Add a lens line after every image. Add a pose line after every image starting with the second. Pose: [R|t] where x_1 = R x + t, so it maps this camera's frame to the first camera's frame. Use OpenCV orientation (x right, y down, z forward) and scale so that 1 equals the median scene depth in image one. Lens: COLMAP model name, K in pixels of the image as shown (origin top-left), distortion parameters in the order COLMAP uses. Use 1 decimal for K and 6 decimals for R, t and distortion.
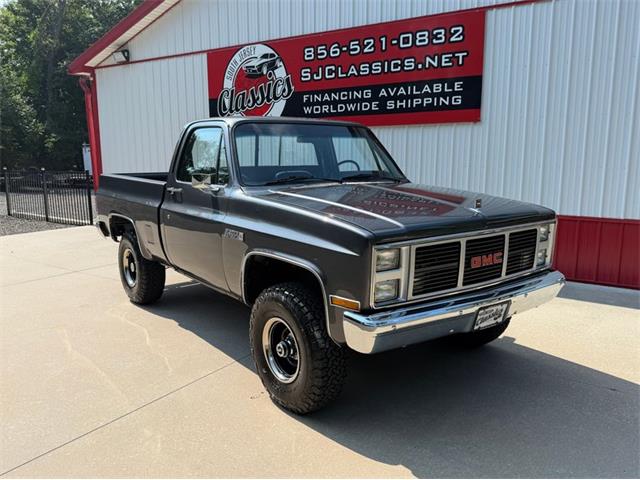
lens RADIAL K [[525.4, 0, 313.0], [0, 525.4, 242.9], [0, 0, 1]] dist [0.067809, -0.105367]
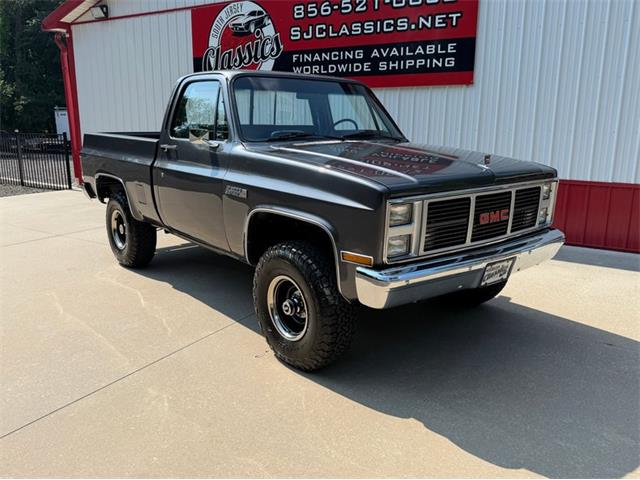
lens RADIAL K [[525.4, 0, 321.8], [0, 525.4, 235.9], [0, 0, 1]] dist [0.067809, -0.105367]
pose [[0.998382, -0.001128, 0.056848, -0.024579], [-0.001472, 0.998956, 0.045667, 0.010832], [-0.056840, -0.045676, 0.997338, 0.008802]]
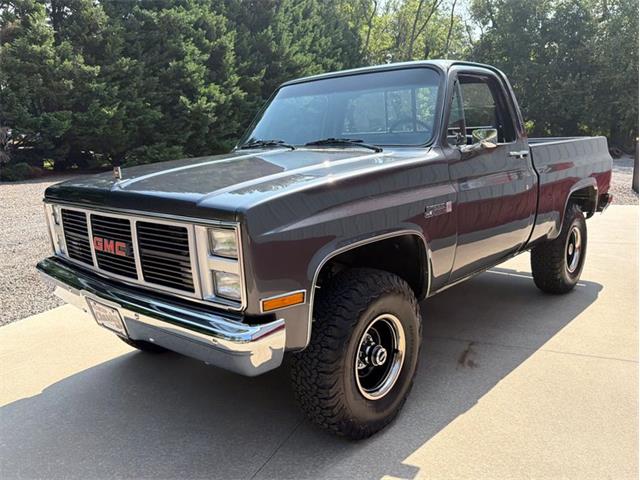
lens RADIAL K [[525.4, 0, 318.2], [0, 525.4, 244.1], [0, 0, 1]] dist [0.067809, -0.105367]
pose [[0.189892, 0.188180, -0.963602, 0.516776], [-0.138843, 0.976744, 0.163385, -0.063773], [0.971938, 0.102764, 0.211603, 0.514317]]
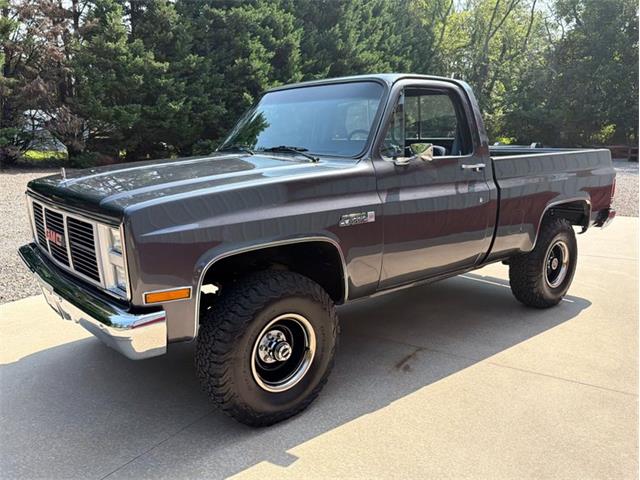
lens RADIAL K [[525.4, 0, 319.3], [0, 525.4, 244.4], [0, 0, 1]] dist [0.067809, -0.105367]
pose [[0.052849, 0.202083, -0.977941, 0.556845], [-0.170689, 0.966726, 0.190541, -0.091316], [0.983907, 0.156854, 0.085584, 0.619813]]
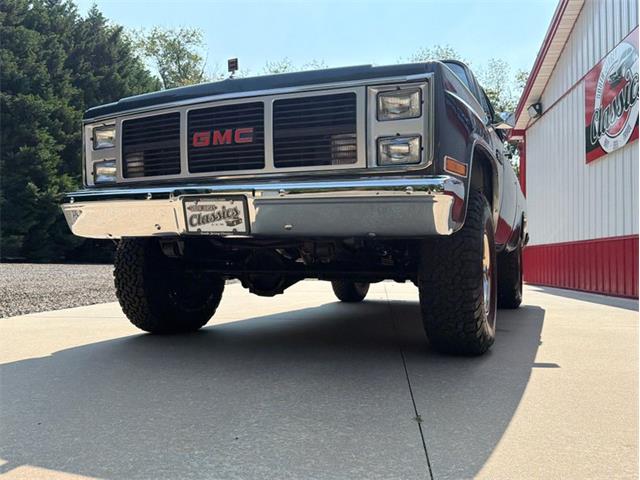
lens RADIAL K [[525.4, 0, 323.2], [0, 525.4, 239.3], [0, 0, 1]] dist [0.067809, -0.105367]
pose [[0.486867, -0.028844, -0.873000, 0.456974], [-0.162523, 0.979010, -0.122984, 0.104615], [0.858223, 0.201760, 0.471960, 0.367230]]
